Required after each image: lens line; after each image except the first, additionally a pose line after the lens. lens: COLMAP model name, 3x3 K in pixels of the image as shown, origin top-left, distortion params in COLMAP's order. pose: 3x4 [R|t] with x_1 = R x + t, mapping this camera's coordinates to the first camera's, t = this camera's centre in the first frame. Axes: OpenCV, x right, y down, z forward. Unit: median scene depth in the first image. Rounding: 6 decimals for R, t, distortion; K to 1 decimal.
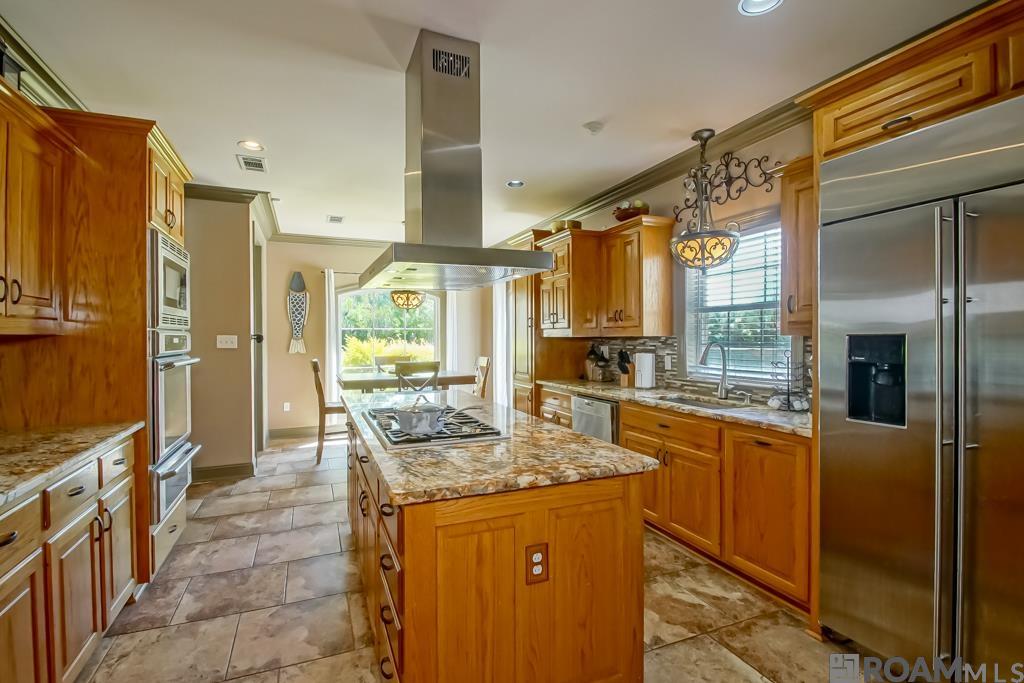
lens RADIAL K [[480.1, 0, 493.2], [0, 480.1, 325.3], [0, 0, 1]] dist [0.021588, -0.004934]
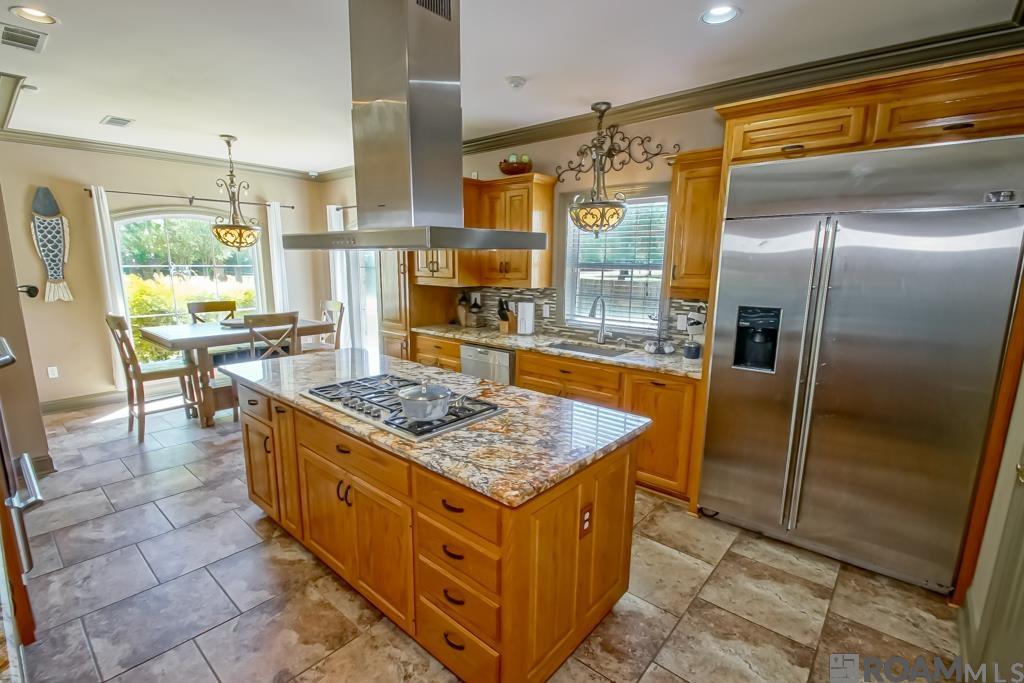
lens RADIAL K [[480.1, 0, 505.5], [0, 480.1, 335.6], [0, 0, 1]] dist [0.021588, -0.004934]
pose [[0.894592, -0.060151, 0.442817, -0.272341], [-0.019919, 0.984548, 0.173978, -0.072280], [-0.446440, -0.164460, 0.879571, 0.058717]]
